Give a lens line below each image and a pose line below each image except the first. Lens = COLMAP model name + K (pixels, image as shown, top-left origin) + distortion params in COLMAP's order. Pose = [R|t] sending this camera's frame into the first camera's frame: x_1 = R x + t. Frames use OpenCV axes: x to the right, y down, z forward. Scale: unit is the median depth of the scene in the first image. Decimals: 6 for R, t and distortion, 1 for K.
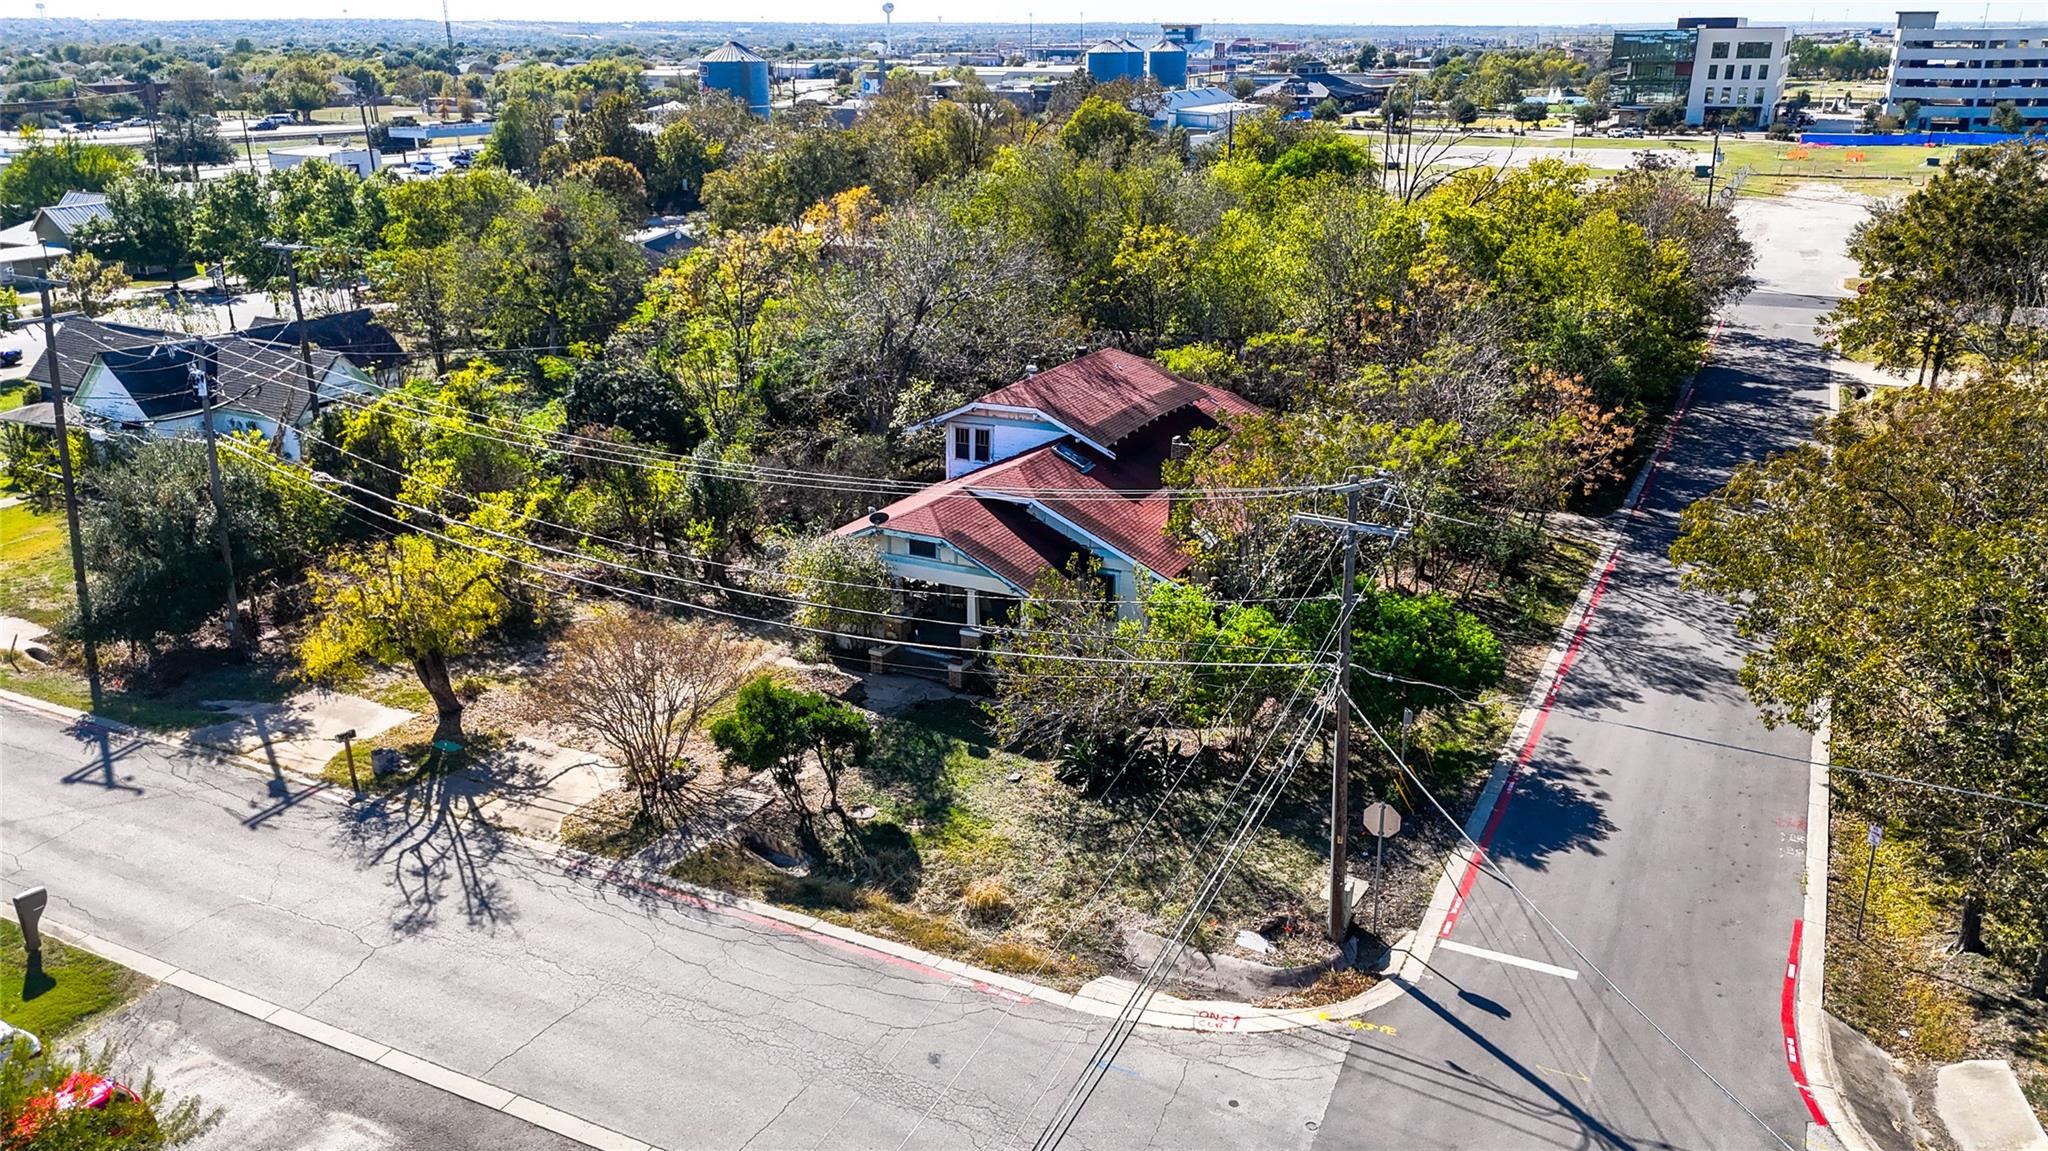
lens RADIAL K [[1509.3, 0, 1030.7], [0, 1509.3, 579.1], [0, 0, 1]] dist [0.058108, -0.050725]
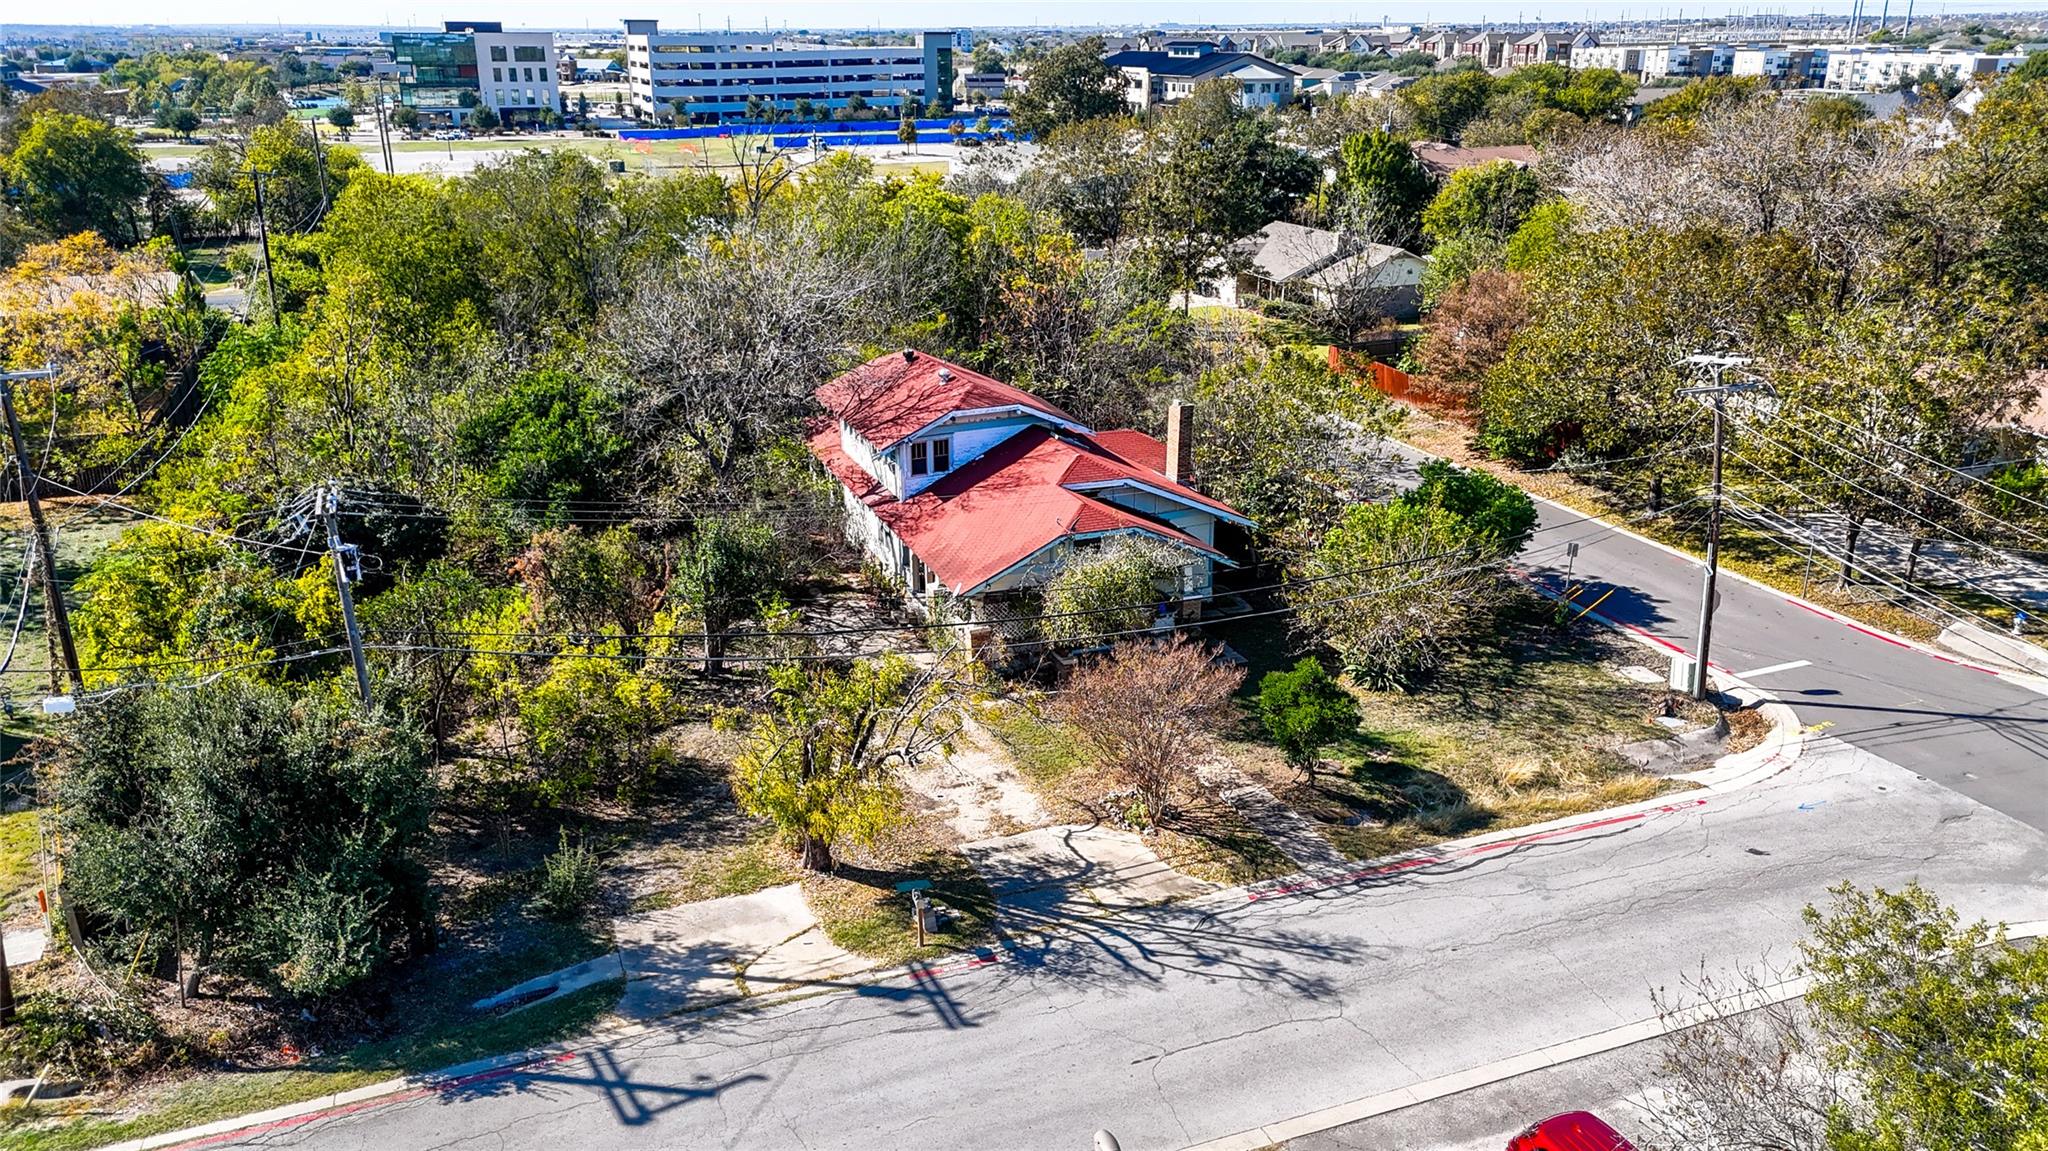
lens RADIAL K [[1509.3, 0, 1030.7], [0, 1509.3, 579.1], [0, 0, 1]] dist [0.058108, -0.050725]
pose [[0.670453, -0.250883, 0.698248, -0.770073], [0.252191, 0.962122, 0.103541, -0.108322], [-0.697776, 0.106673, 0.708328, 0.300785]]
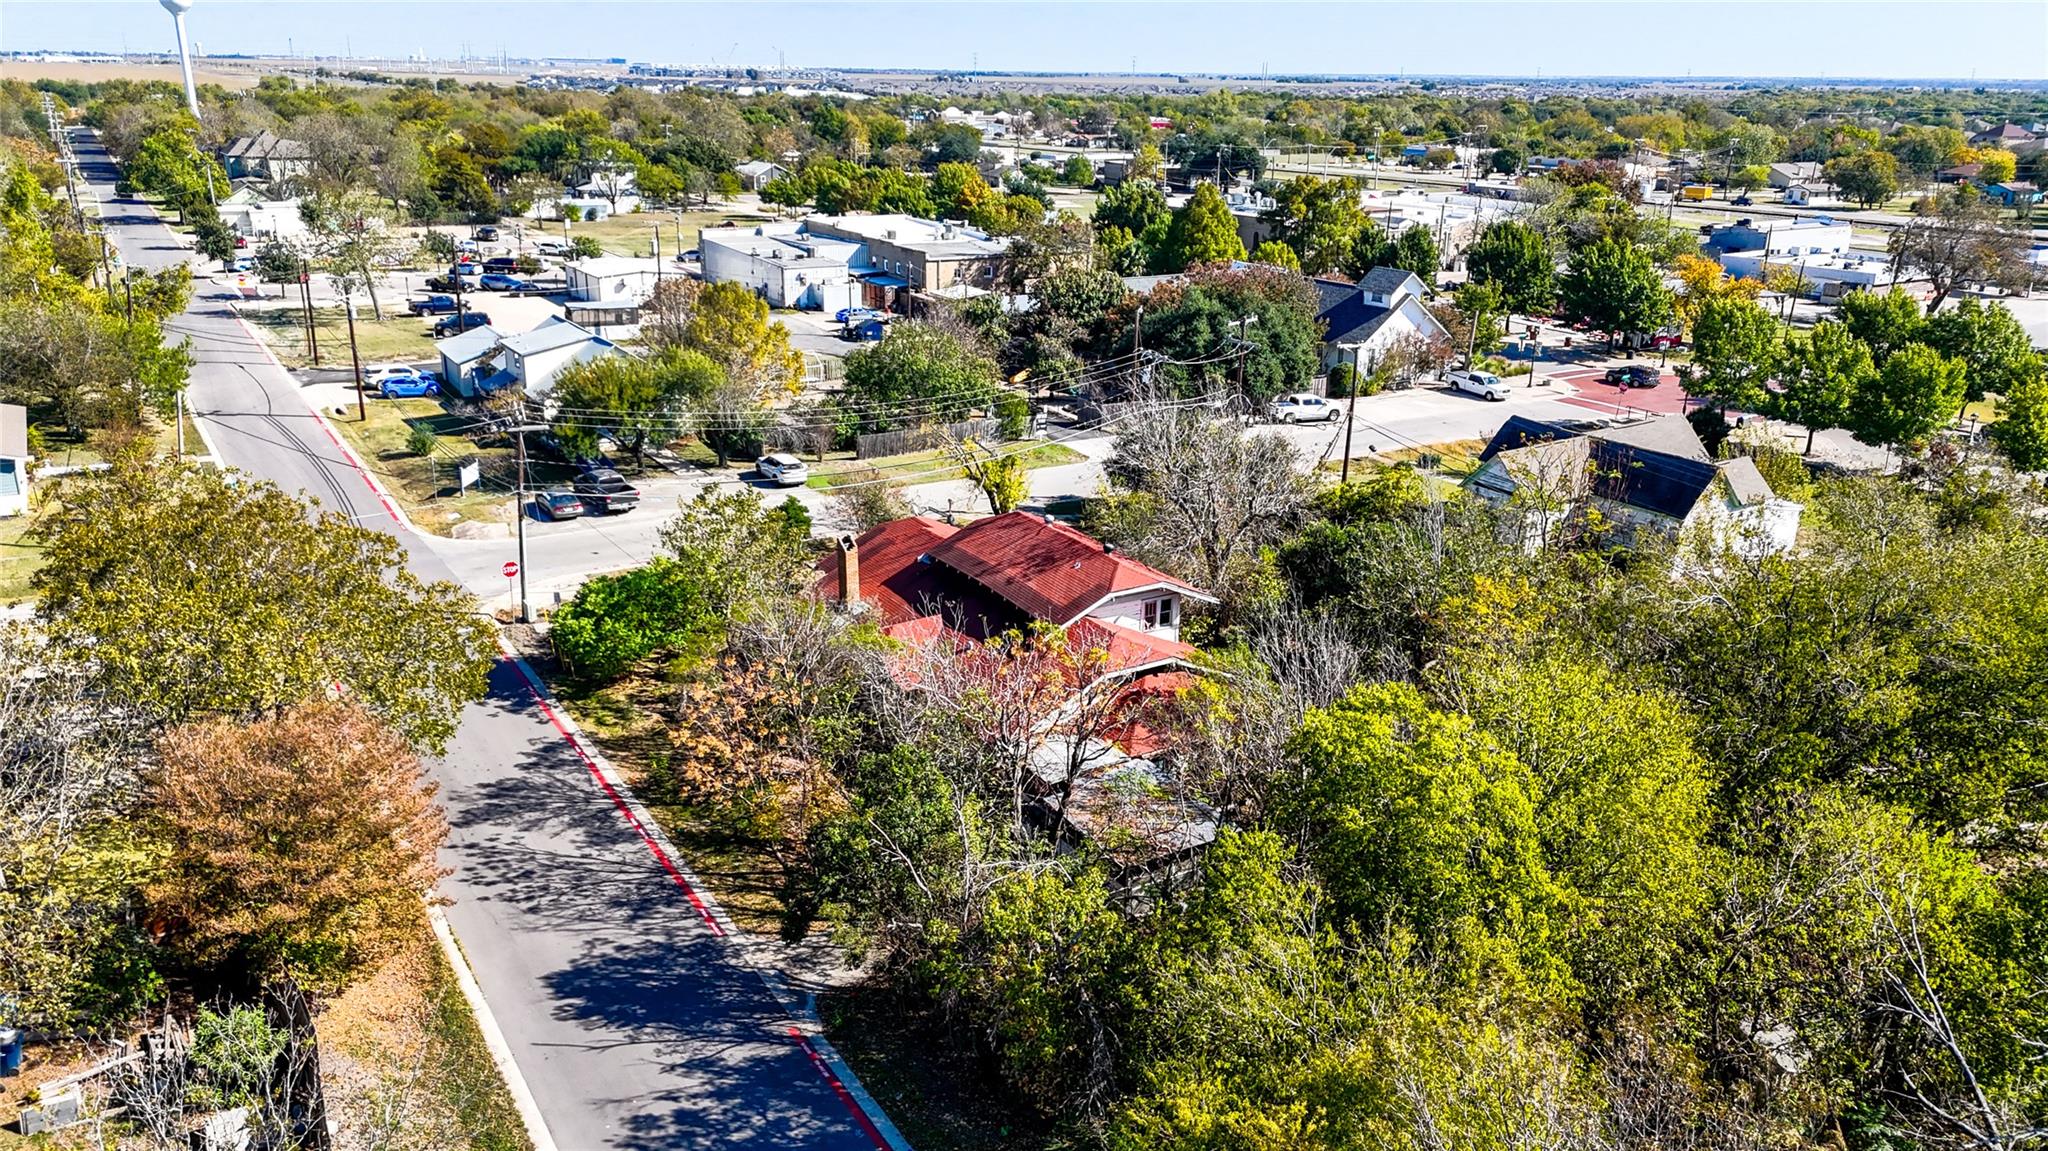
lens RADIAL K [[1487.4, 0, 1042.2], [0, 1487.4, 577.5], [0, 0, 1]] dist [0.069792, -0.070955]
pose [[-0.514482, 0.266001, -0.815200, 1.068654], [-0.303640, 0.832562, 0.463297, -0.709837], [0.801942, 0.485885, -0.347570, 1.581943]]
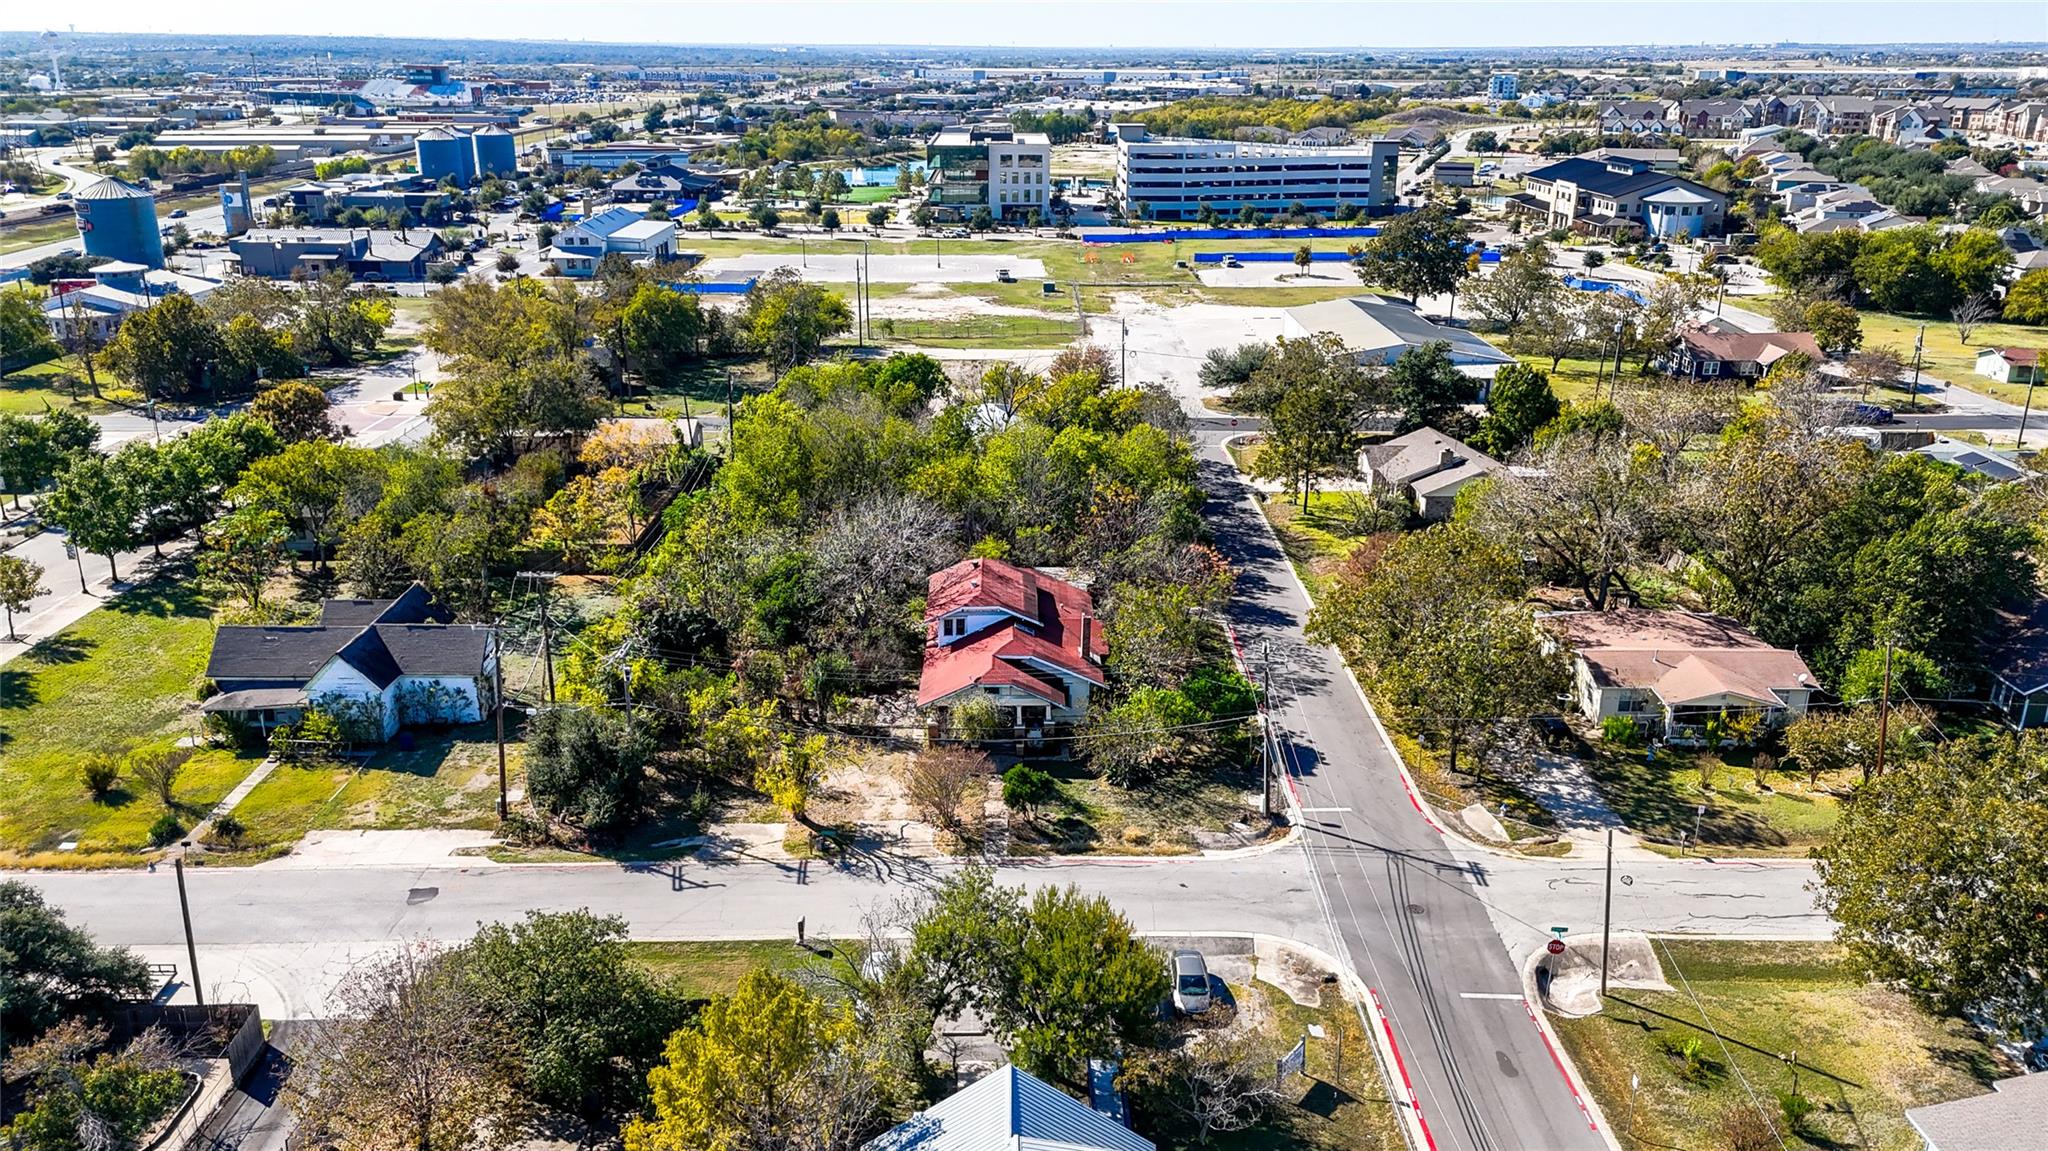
lens RADIAL K [[1520.3, 0, 1032.3], [0, 1520.3, 550.5], [0, 0, 1]] dist [0.079534, -0.085693]
pose [[0.886496, -0.138979, 0.441373, -0.856917], [0.150888, 0.988517, 0.008206, -0.204779], [-0.437445, 0.059324, 0.897286, -0.824994]]
